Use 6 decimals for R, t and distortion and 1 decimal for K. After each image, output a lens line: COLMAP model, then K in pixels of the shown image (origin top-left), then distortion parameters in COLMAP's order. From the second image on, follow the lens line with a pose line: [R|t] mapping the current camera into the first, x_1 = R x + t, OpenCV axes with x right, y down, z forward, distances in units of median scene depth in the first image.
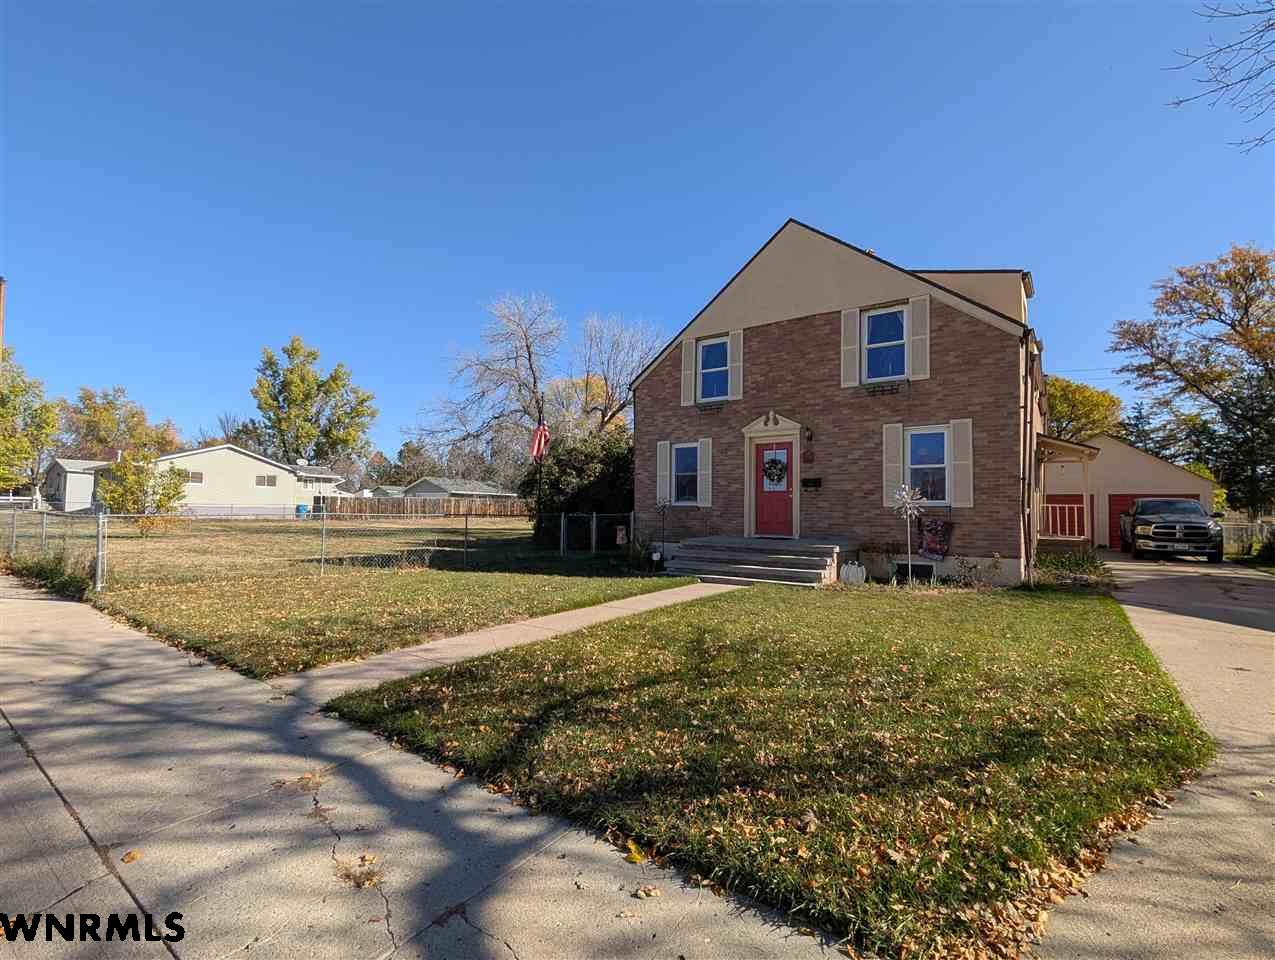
lens RADIAL K [[589.0, 0, 645.6], [0, 589.0, 487.4], [0, 0, 1]] dist [-0.000350, -0.000659]
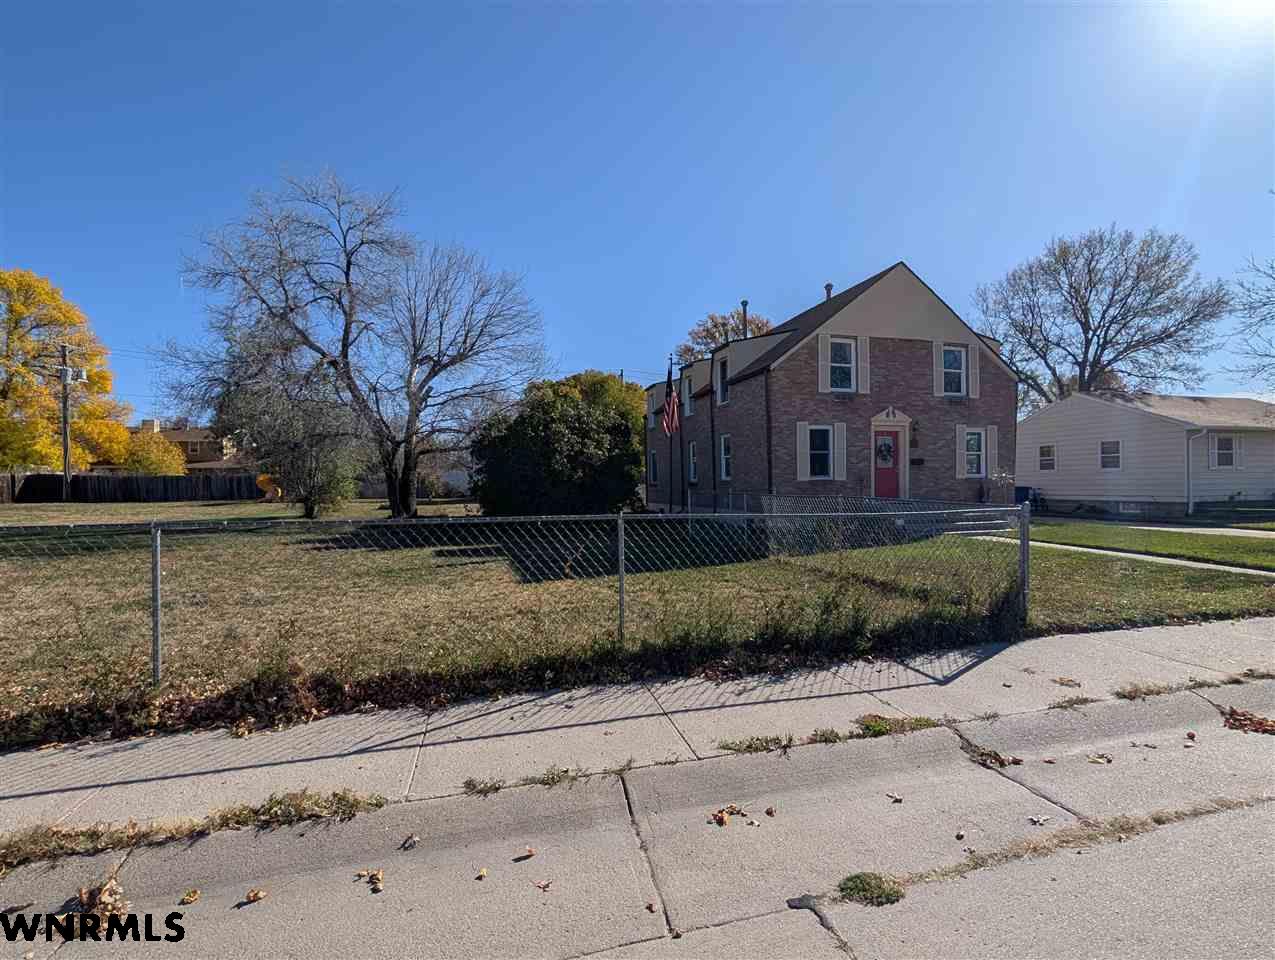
lens RADIAL K [[589.0, 0, 645.6], [0, 589.0, 487.4], [0, 0, 1]] dist [-0.000350, -0.000659]
pose [[0.613240, -0.025007, 0.789501, -1.159598], [-0.014275, 0.998985, 0.042730, 0.001725], [-0.789768, -0.037474, 0.612260, 0.624763]]
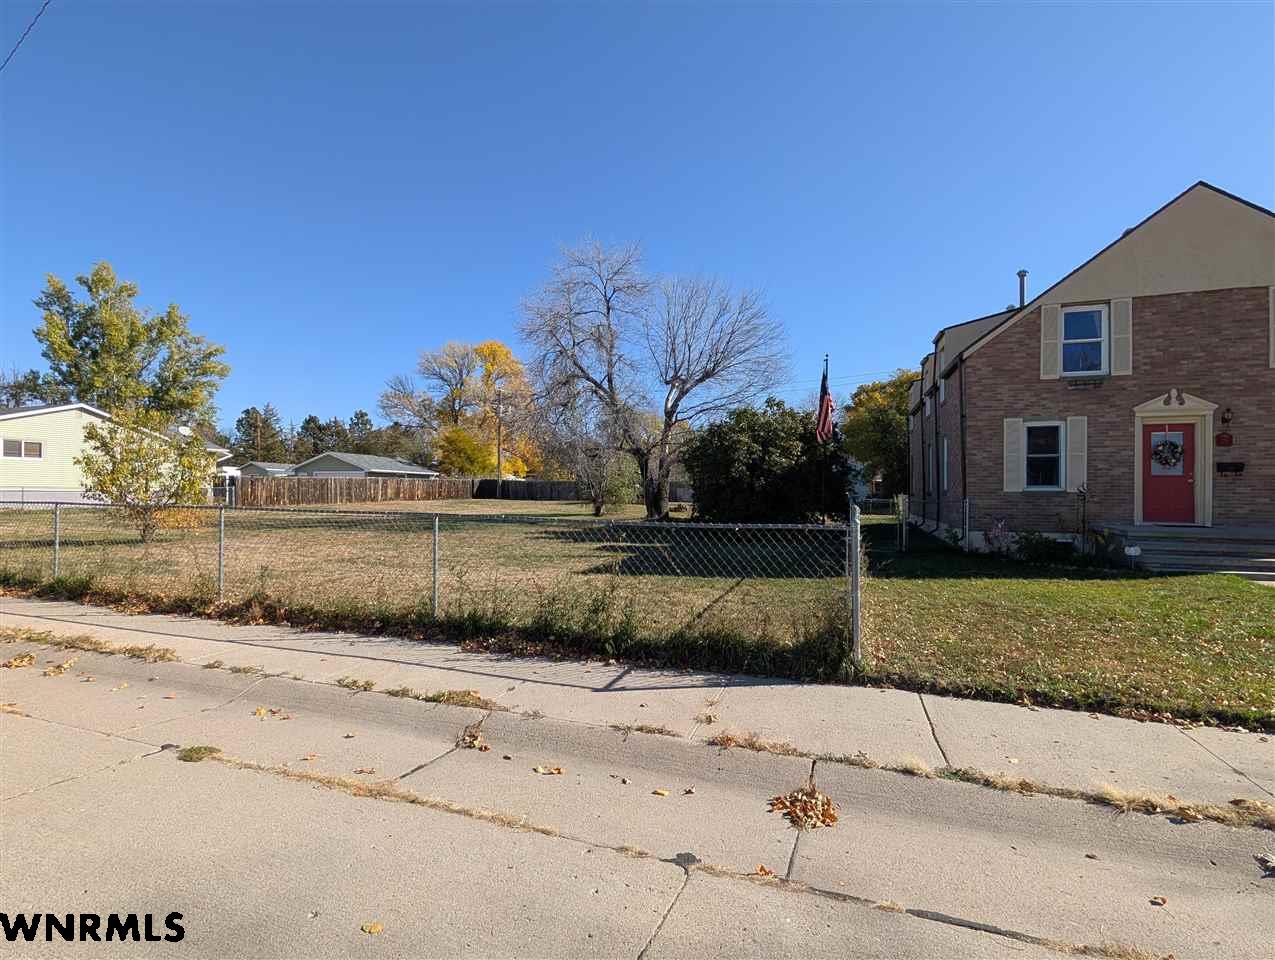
lens RADIAL K [[589.0, 0, 645.6], [0, 589.0, 487.4], [0, 0, 1]] dist [-0.000350, -0.000659]
pose [[0.955260, -0.005547, 0.295716, -0.859252], [-0.005507, 0.999317, 0.036534, -0.004408], [-0.295717, -0.036527, 0.954577, 0.356702]]
